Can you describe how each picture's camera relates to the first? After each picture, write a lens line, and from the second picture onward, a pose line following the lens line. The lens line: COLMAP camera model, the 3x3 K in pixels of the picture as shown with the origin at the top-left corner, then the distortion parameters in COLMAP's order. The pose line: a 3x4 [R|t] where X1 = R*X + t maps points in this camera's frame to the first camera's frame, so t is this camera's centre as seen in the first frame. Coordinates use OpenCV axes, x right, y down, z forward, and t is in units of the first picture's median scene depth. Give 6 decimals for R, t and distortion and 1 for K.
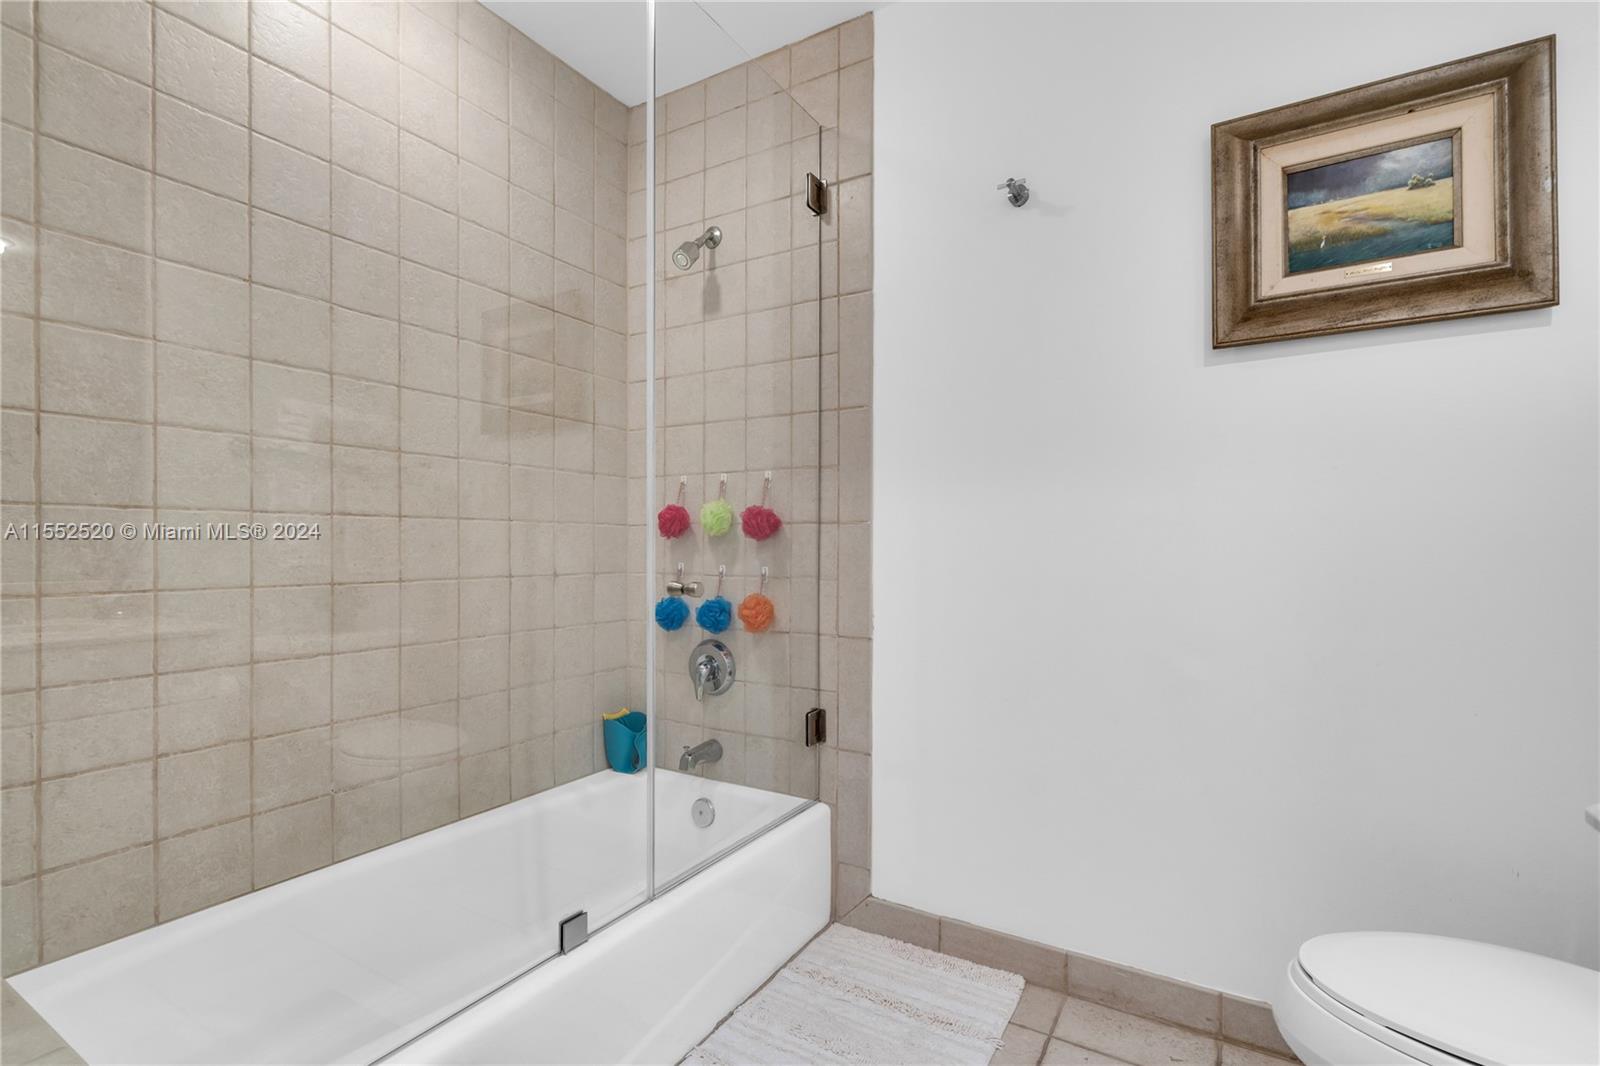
lens RADIAL K [[742.6, 0, 808.4], [0, 742.6, 541.6], [0, 0, 1]] dist [-0.001136, -0.000382]
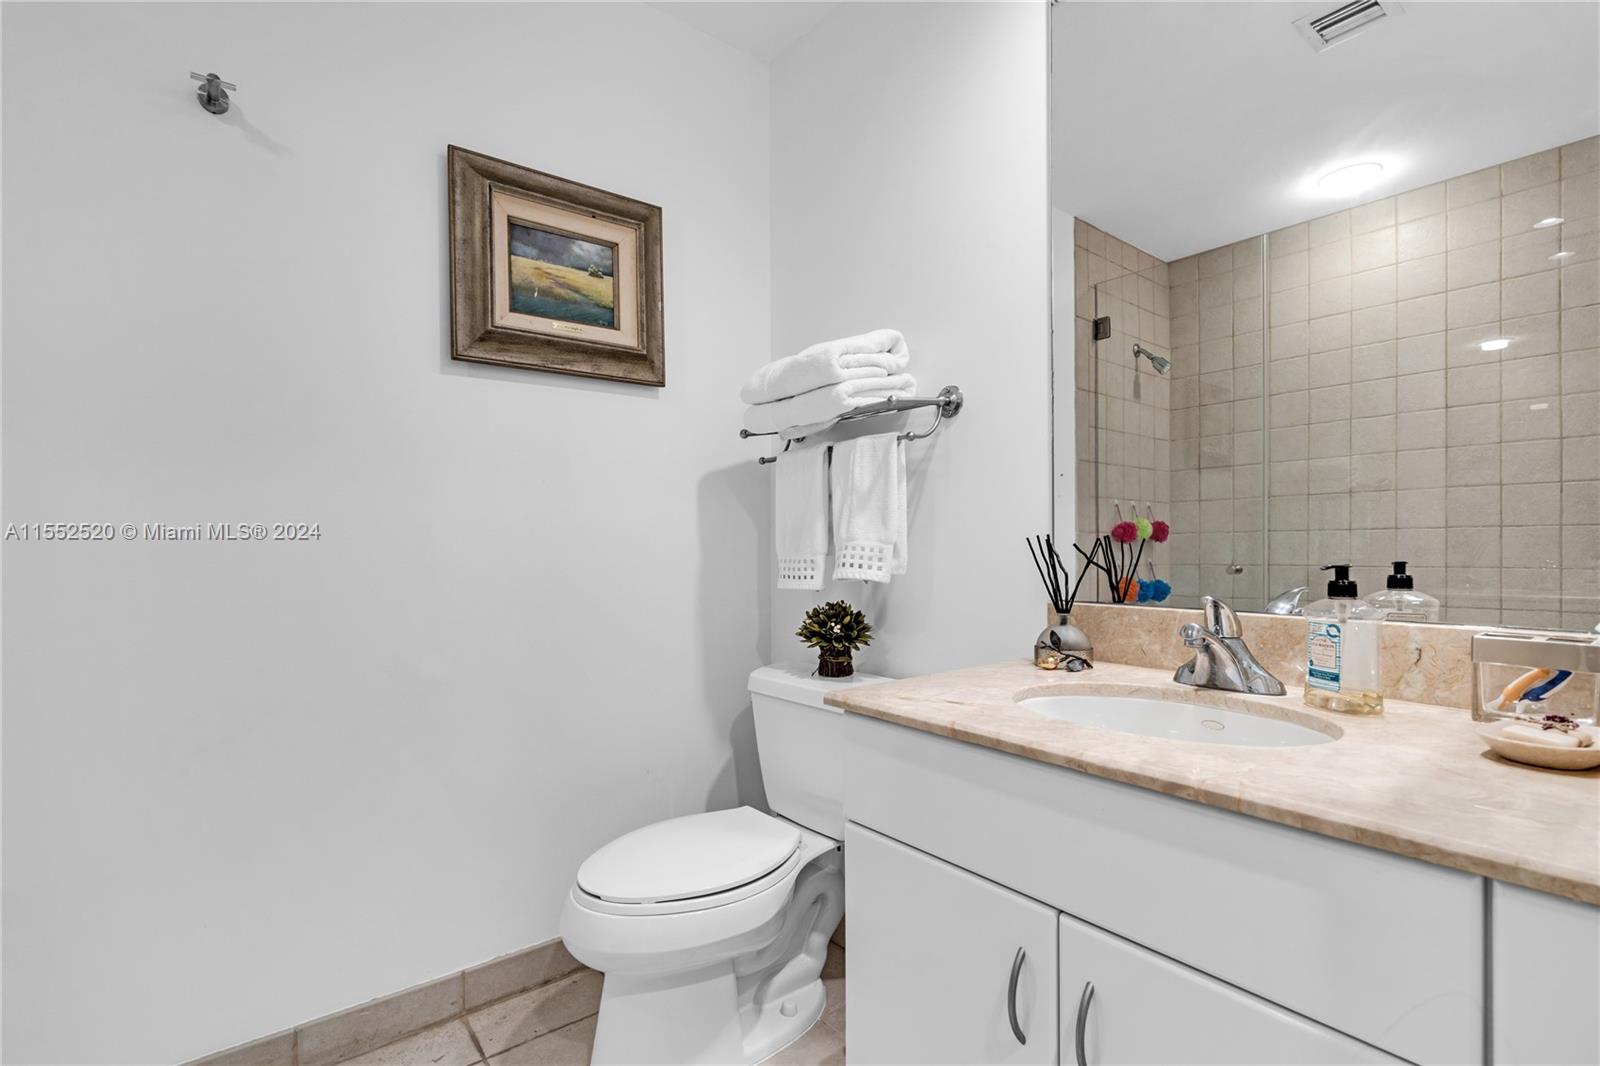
lens RADIAL K [[742.6, 0, 808.4], [0, 742.6, 541.6], [0, 0, 1]] dist [-0.001136, -0.000382]
pose [[0.345802, 0.002761, 0.938304, -0.275800], [0.002019, 0.999991, -0.003686, 0.002247], [-0.938305, 0.003169, 0.345793, 0.177853]]
